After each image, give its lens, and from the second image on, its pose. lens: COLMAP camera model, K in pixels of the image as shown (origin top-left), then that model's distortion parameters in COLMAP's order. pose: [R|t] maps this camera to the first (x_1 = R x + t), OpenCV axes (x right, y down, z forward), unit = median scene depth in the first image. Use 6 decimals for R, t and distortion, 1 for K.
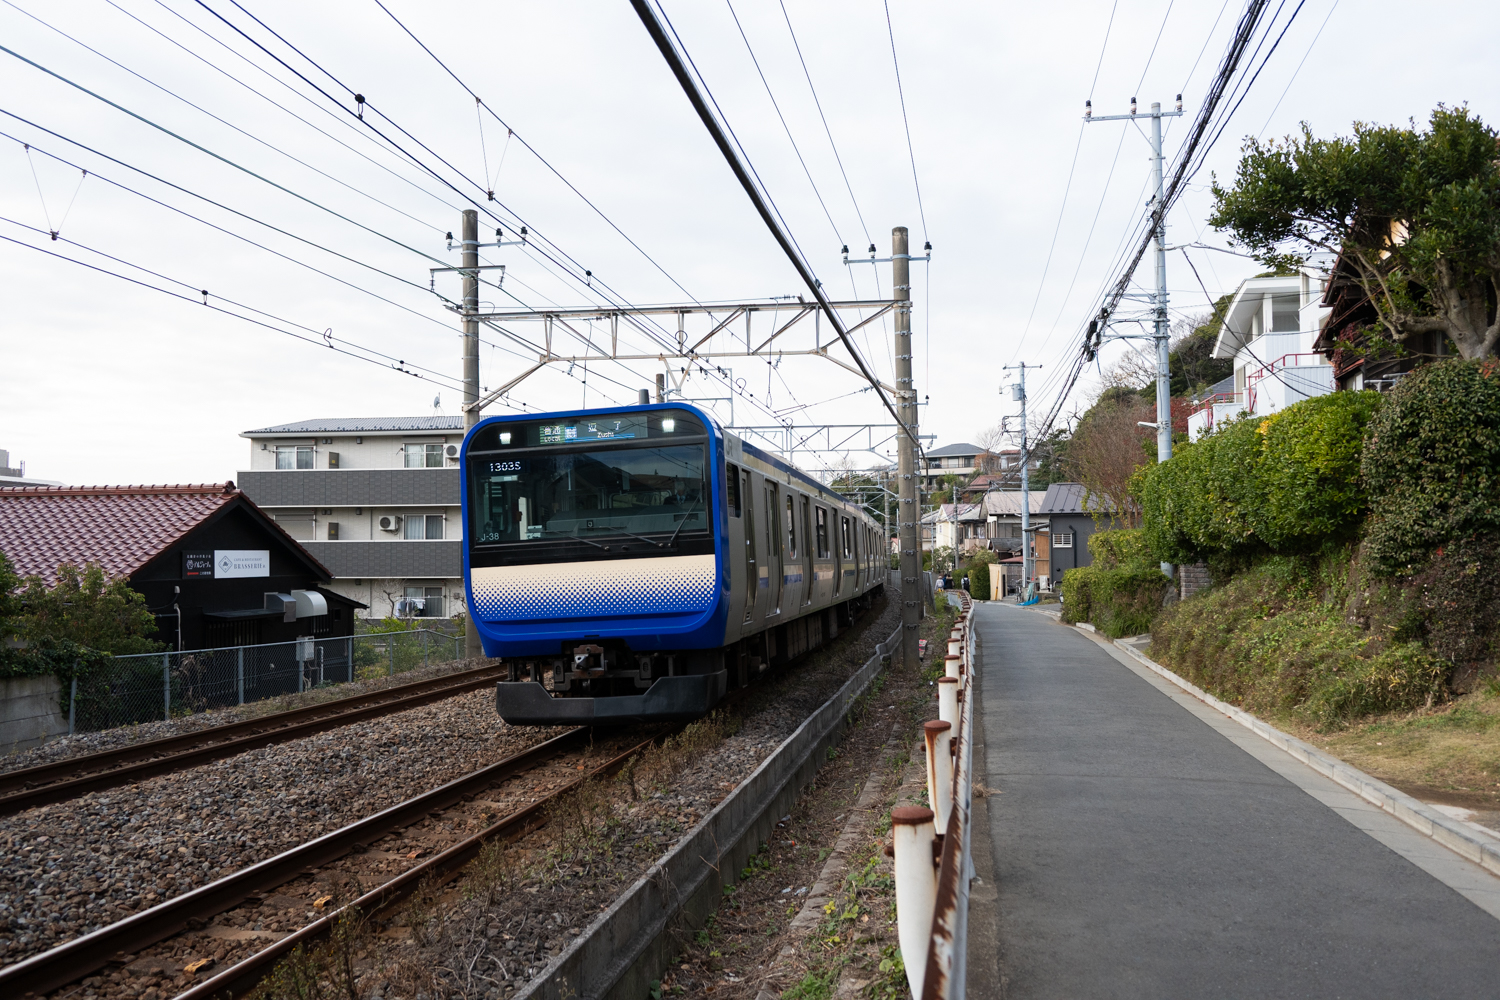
lens RADIAL K [[1199.4, 0, 750.0], [0, 1199.4, 500.0], [0, 0, 1]] dist [0.007844, 0.010588]
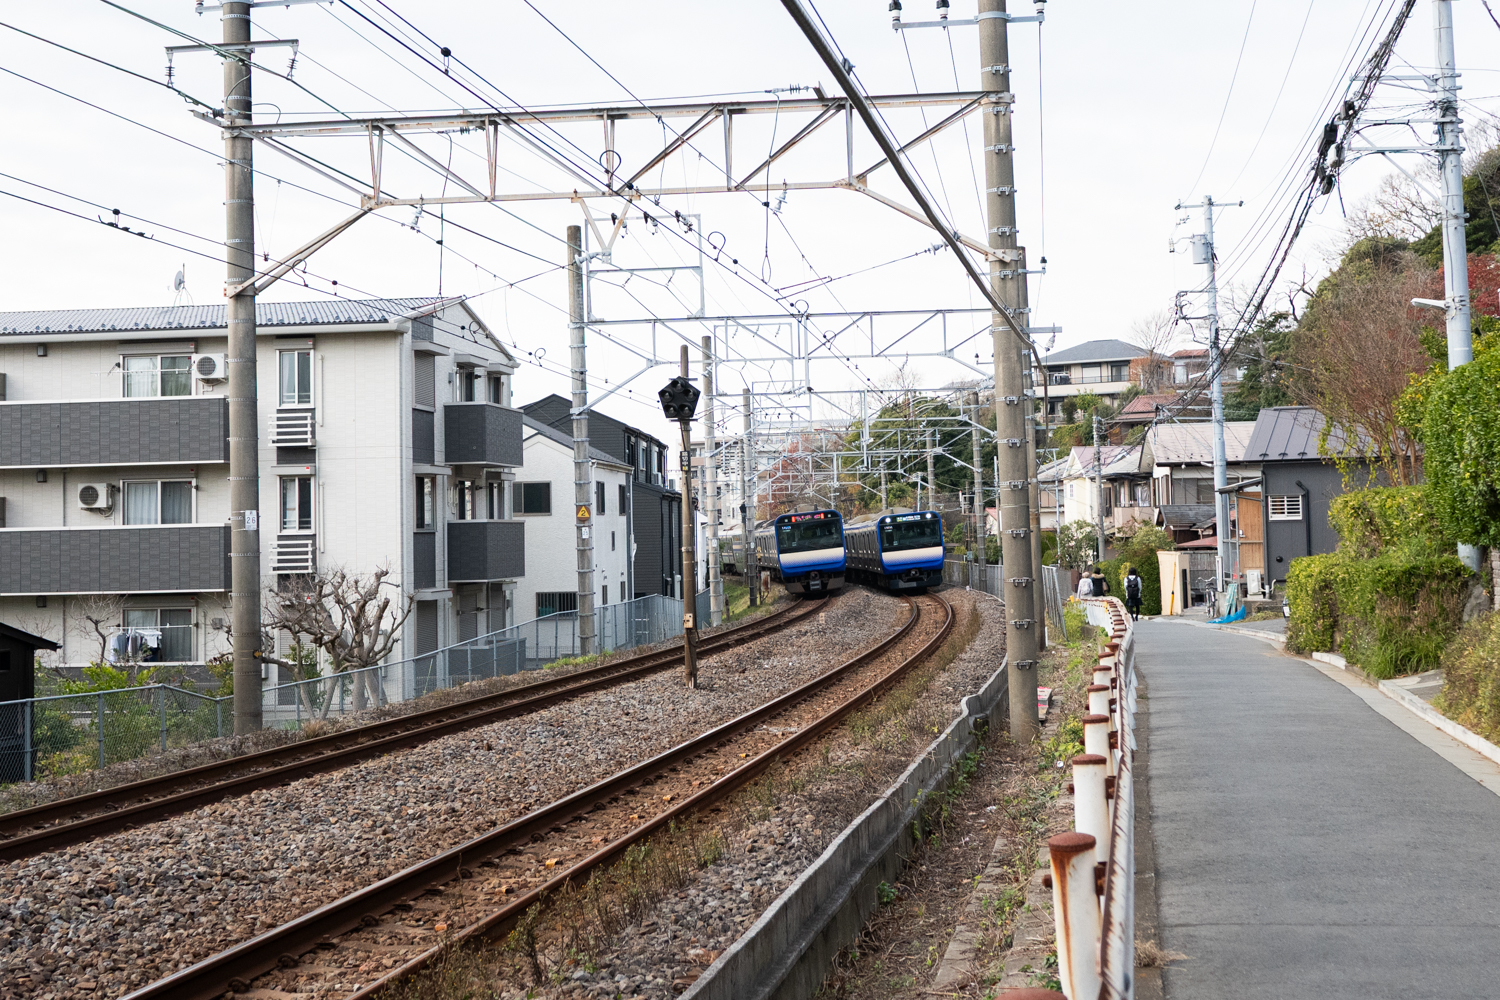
lens RADIAL K [[1199.4, 0, 750.0], [0, 1199.4, 500.0], [0, 0, 1]] dist [0.007844, 0.010588]
pose [[0.999750, -0.014725, 0.016808, -0.002962], [0.015380, 0.999099, -0.039549, 0.048401], [-0.016210, 0.039798, 0.999076, 0.433404]]
